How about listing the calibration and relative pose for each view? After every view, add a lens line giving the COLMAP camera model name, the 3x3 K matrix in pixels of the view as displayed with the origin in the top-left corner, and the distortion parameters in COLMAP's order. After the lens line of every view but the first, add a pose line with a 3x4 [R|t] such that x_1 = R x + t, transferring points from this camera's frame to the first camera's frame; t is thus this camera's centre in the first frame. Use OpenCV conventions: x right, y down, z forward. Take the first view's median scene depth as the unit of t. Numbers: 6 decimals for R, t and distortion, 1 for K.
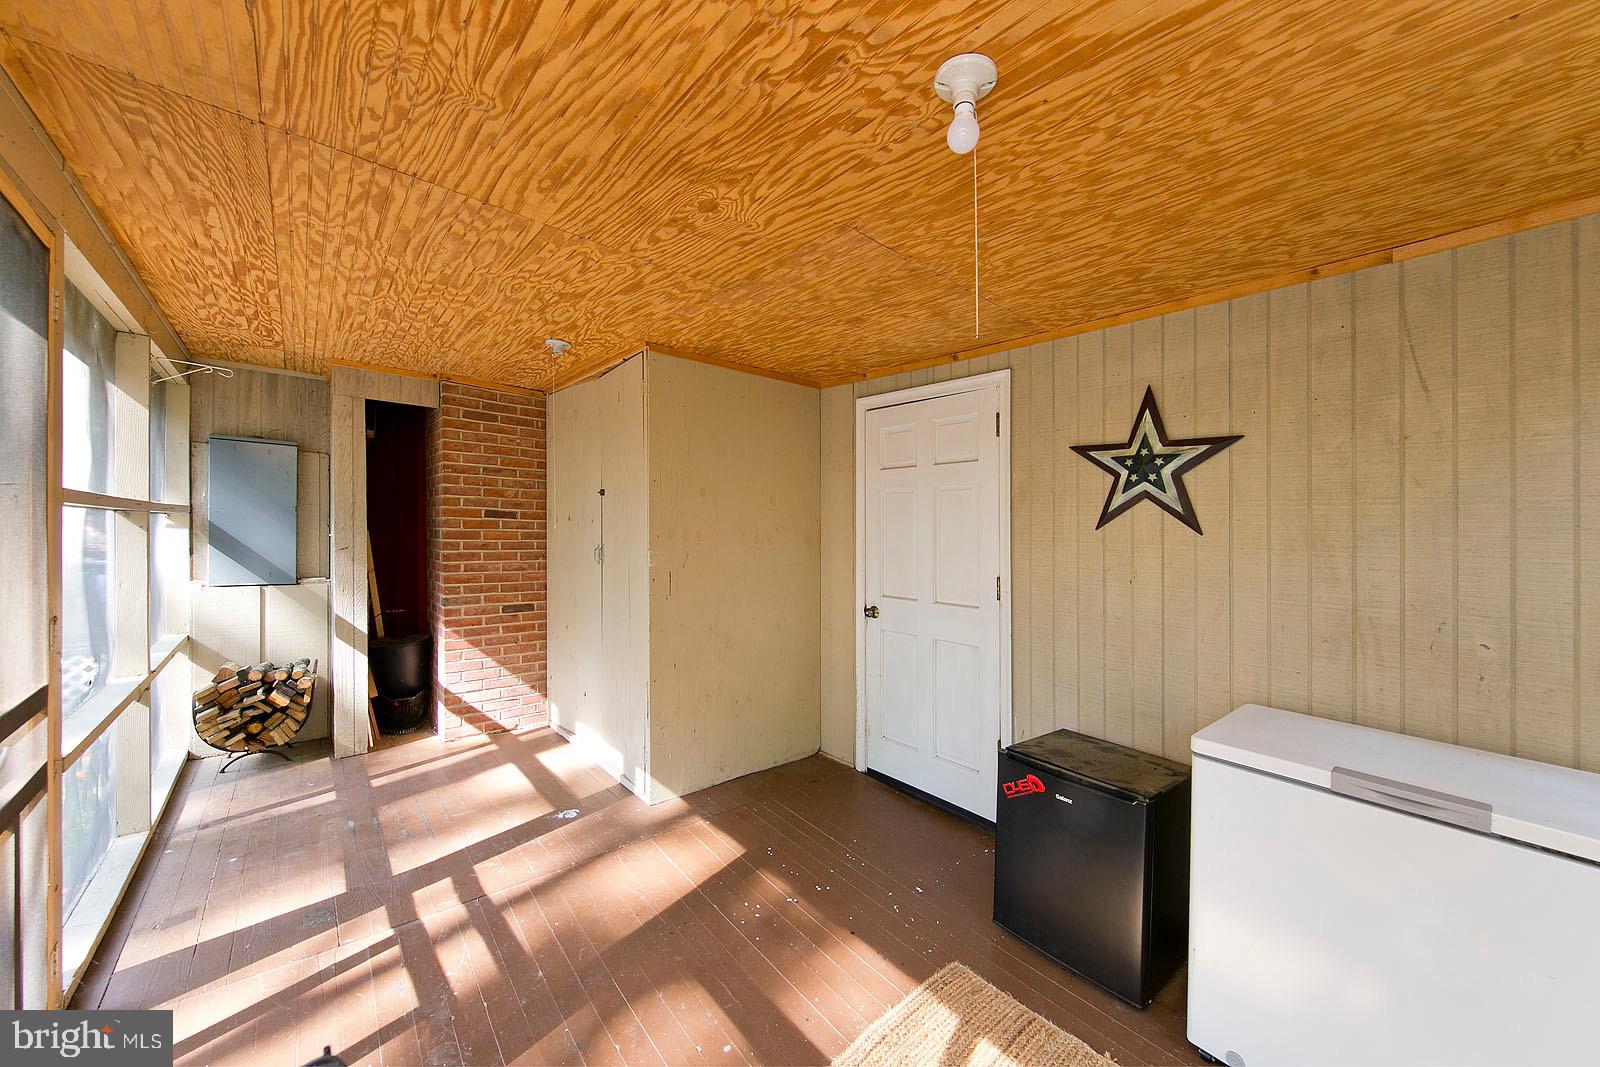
lens RADIAL K [[593.1, 0, 804.0], [0, 593.1, 530.9], [0, 0, 1]] dist [0.002131, -0.000670]
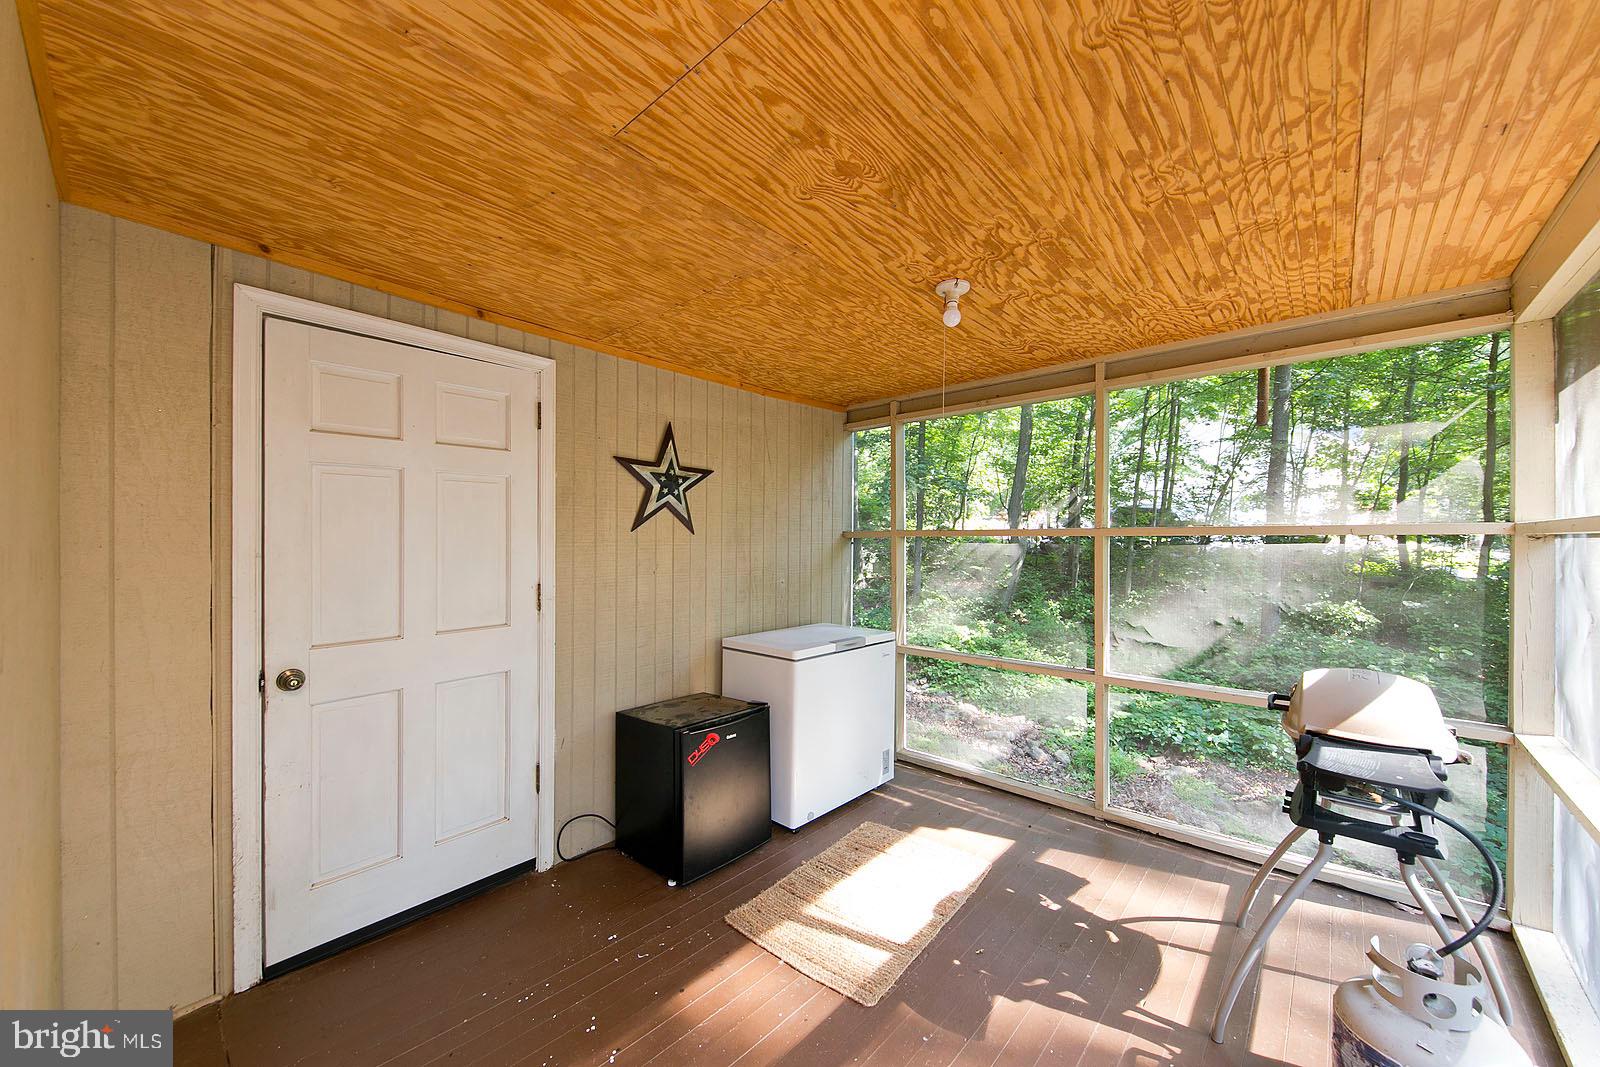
lens RADIAL K [[593.1, 0, 804.0], [0, 593.1, 530.5], [0, 0, 1]] dist [0.002131, -0.000670]
pose [[-0.138626, -0.009154, 0.990302, -0.828312], [-0.002503, 0.999957, 0.008893, -0.016993], [-0.990342, -0.001246, -0.138643, 0.956451]]
